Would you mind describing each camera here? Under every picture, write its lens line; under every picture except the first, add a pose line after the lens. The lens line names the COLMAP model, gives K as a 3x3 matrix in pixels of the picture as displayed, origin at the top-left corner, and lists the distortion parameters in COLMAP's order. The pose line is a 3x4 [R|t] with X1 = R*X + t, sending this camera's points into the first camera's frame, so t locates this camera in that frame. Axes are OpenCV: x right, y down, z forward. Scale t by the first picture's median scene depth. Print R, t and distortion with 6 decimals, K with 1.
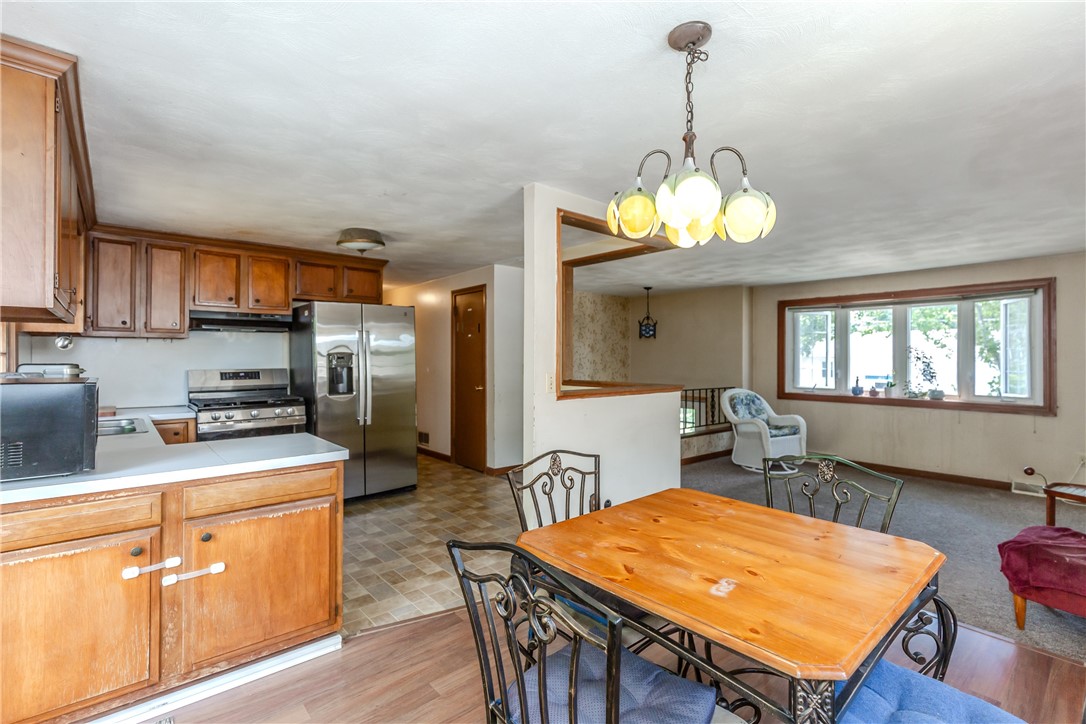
lens RADIAL K [[489.0, 0, 543.0], [0, 489.0, 362.0], [0, 0, 1]] dist [0.001158, 0.000188]
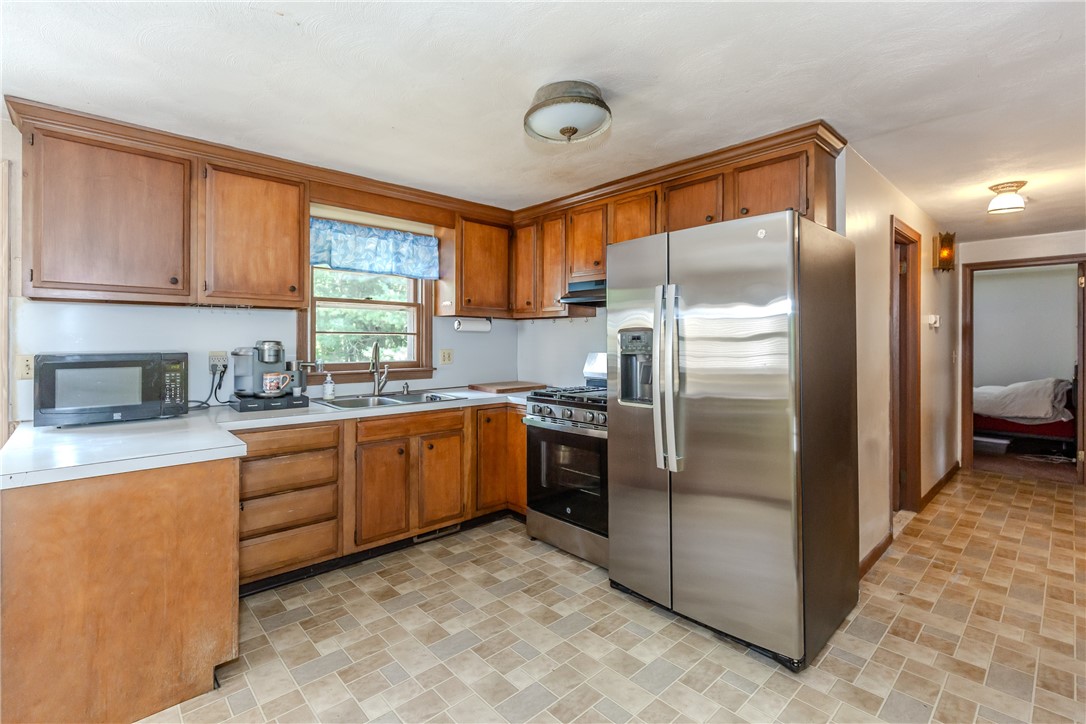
lens RADIAL K [[477.7, 0, 574.5], [0, 477.7, 336.8], [0, 0, 1]] dist [0.000396, 0.000019]
pose [[0.086358, -0.005149, -0.996251, 0.119244], [-0.017154, 0.999831, -0.006654, -0.002669], [0.996116, 0.017664, 0.086255, 0.855882]]
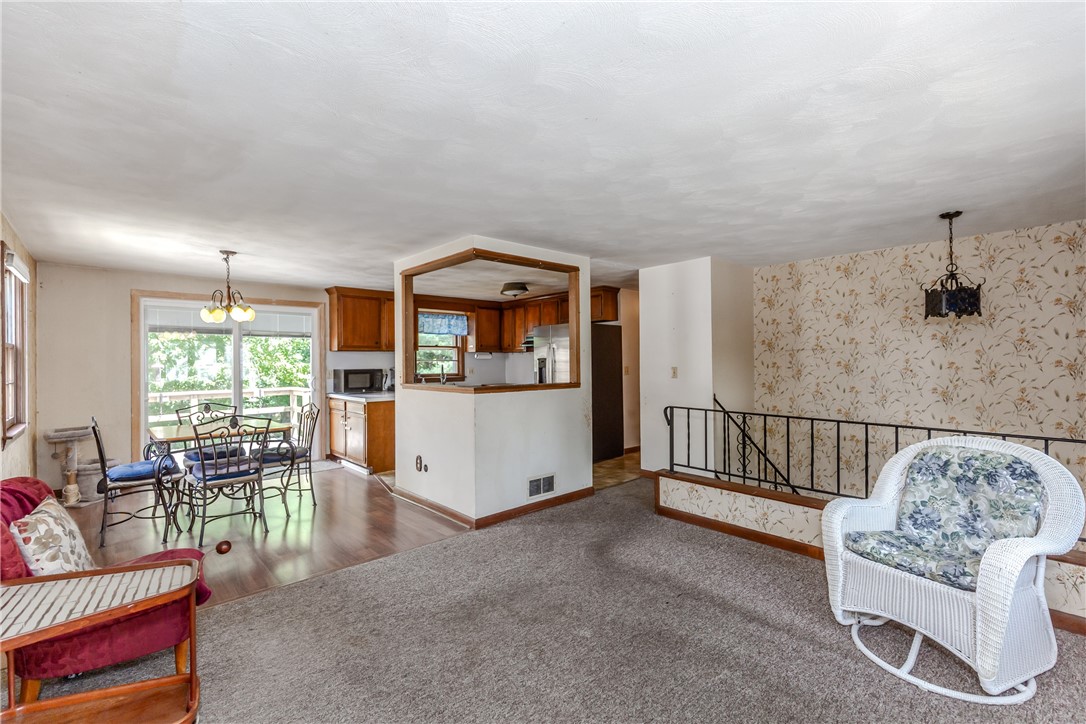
lens RADIAL K [[489.0, 0, 543.0], [0, 489.0, 362.0], [0, 0, 1]] dist [0.001158, 0.000188]
pose [[0.013631, -0.000471, -0.999907, 1.128470], [-0.003886, 0.999992, -0.000524, -0.003957], [0.999900, 0.003893, 0.013629, 0.950969]]
